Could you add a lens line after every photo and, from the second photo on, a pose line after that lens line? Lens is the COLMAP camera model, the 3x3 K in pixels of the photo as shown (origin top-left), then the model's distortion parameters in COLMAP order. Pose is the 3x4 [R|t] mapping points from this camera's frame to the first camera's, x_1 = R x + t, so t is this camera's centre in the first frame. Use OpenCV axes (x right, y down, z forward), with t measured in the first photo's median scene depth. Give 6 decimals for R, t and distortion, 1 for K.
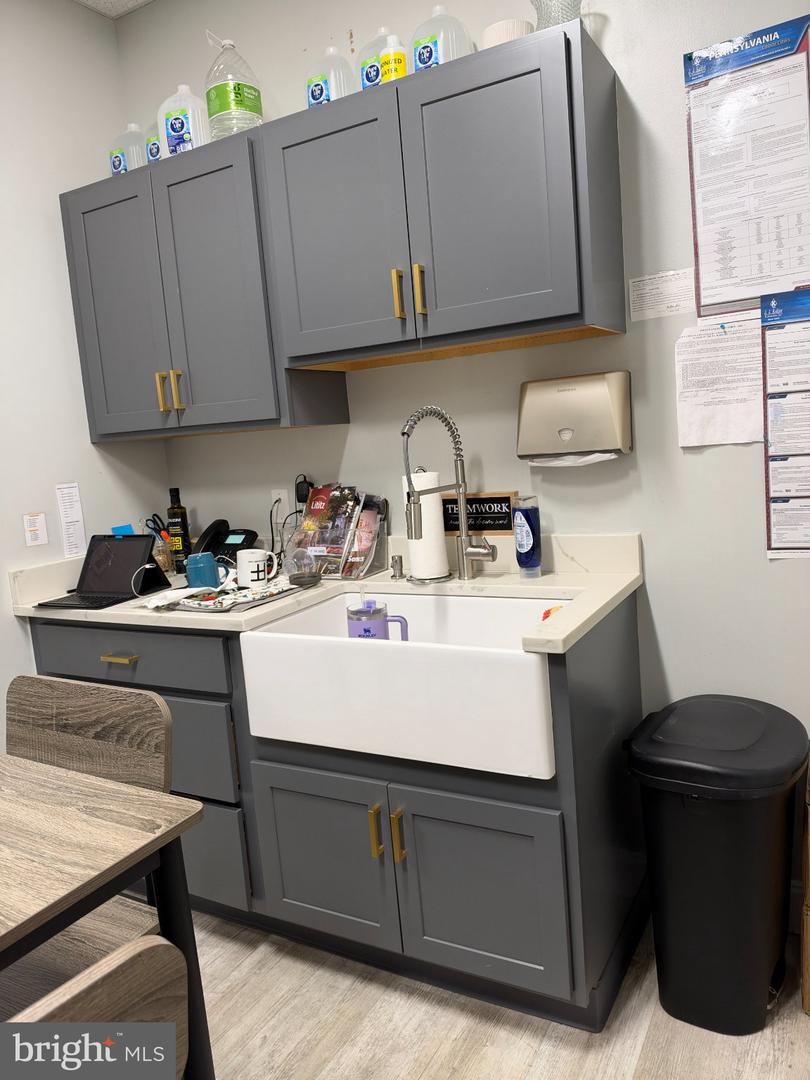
lens RADIAL K [[776.6, 0, 406.3], [0, 776.6, 536.6], [0, 0, 1]] dist [0.051126, -0.087367]
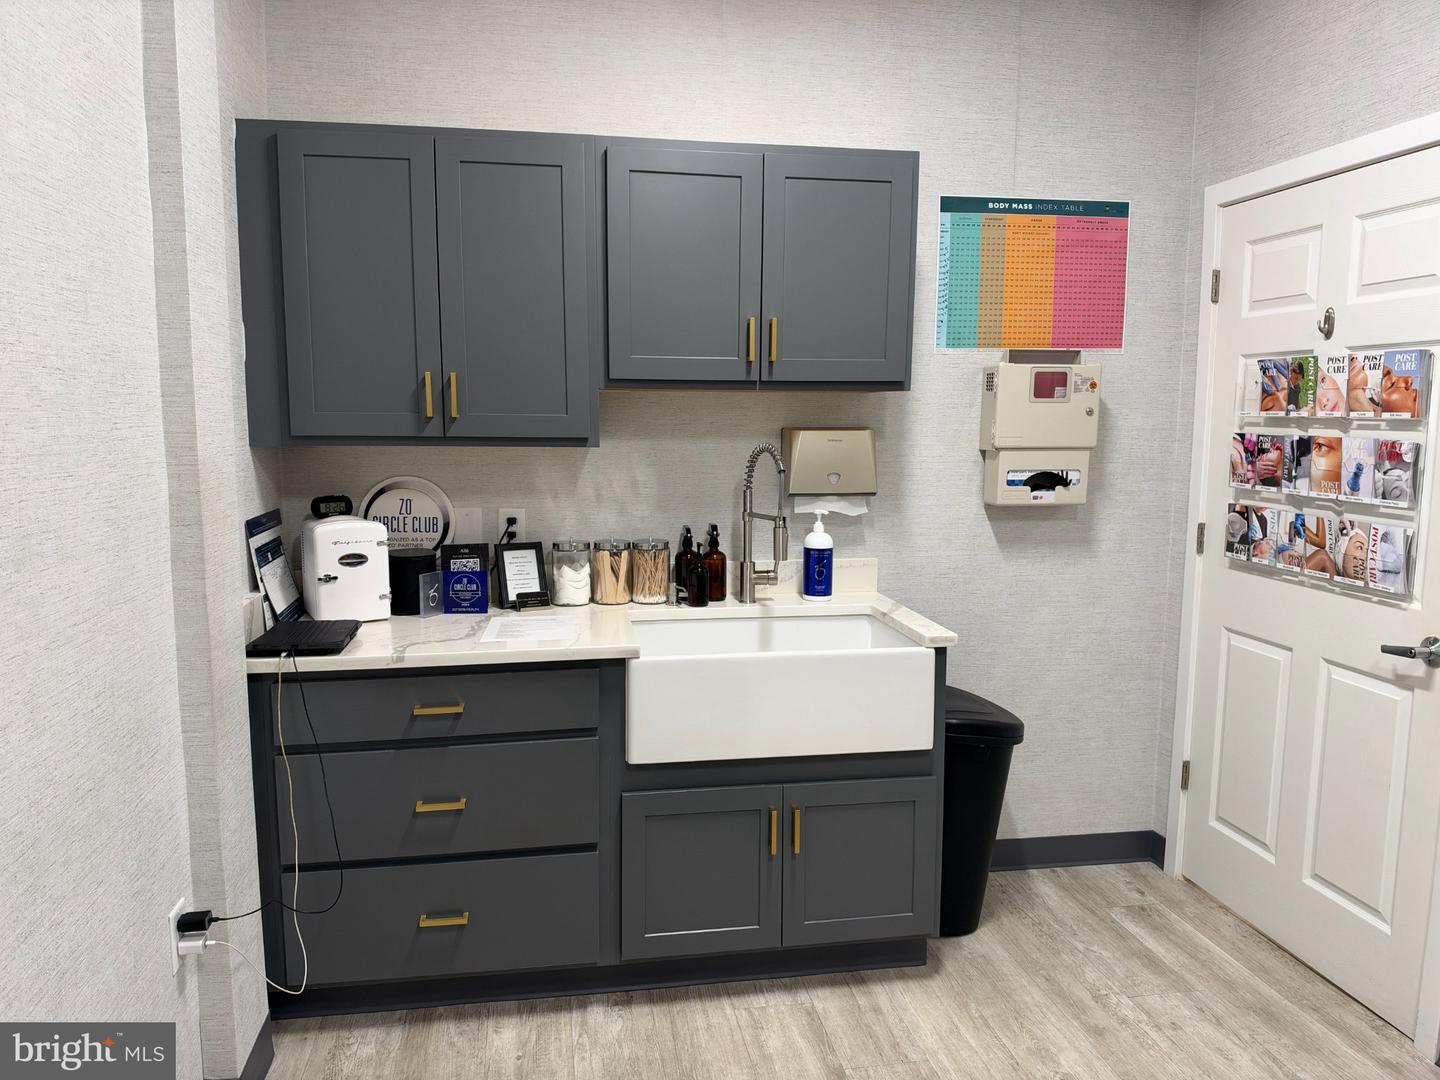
lens RADIAL K [[1035.5, 0, 713.3], [0, 1035.5, 545.4], [0, 0, 1]] dist [0.051126, -0.087367]
pose [[0.779195, 0.011927, 0.626668, -0.939539], [0.019067, 0.998905, -0.042719, 0.037562], [-0.626491, 0.045235, 0.778115, -0.085093]]
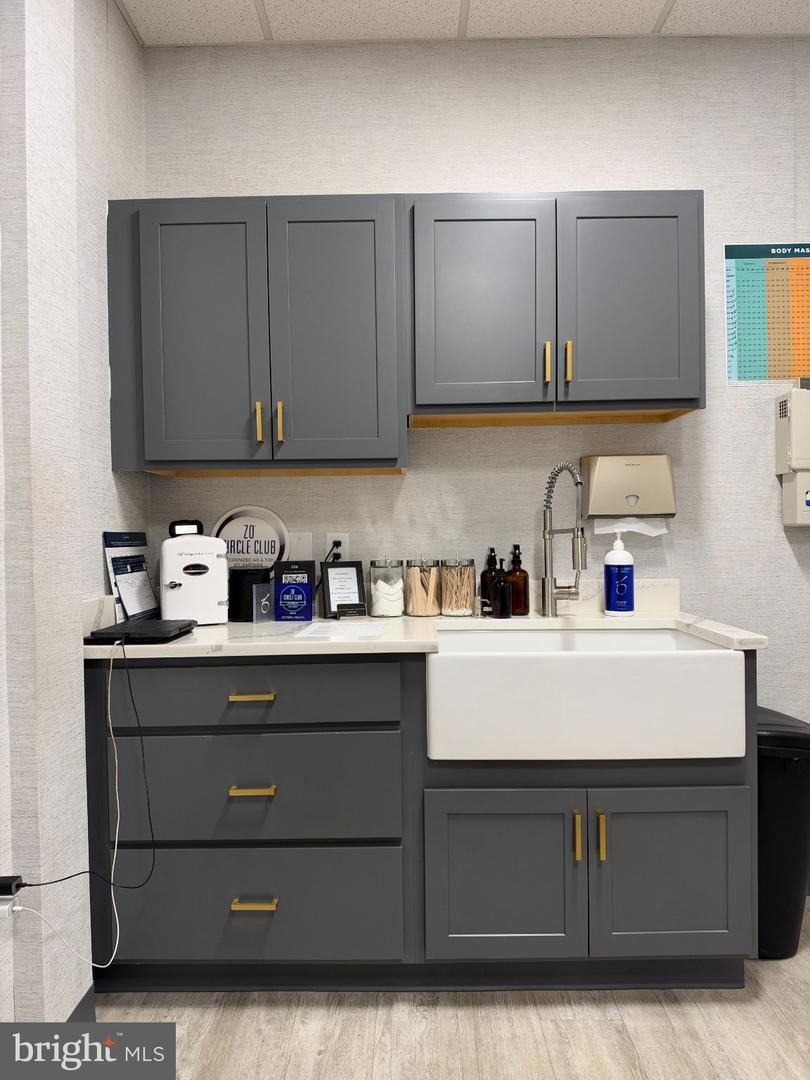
lens RADIAL K [[776.6, 0, 393.5], [0, 776.6, 537.7], [0, 0, 1]] dist [0.051126, -0.087367]
pose [[0.878892, 0.069480, 0.471933, -0.735176], [0.005965, 0.987657, -0.156516, 0.130868], [-0.476983, 0.140375, 0.867630, 0.122452]]
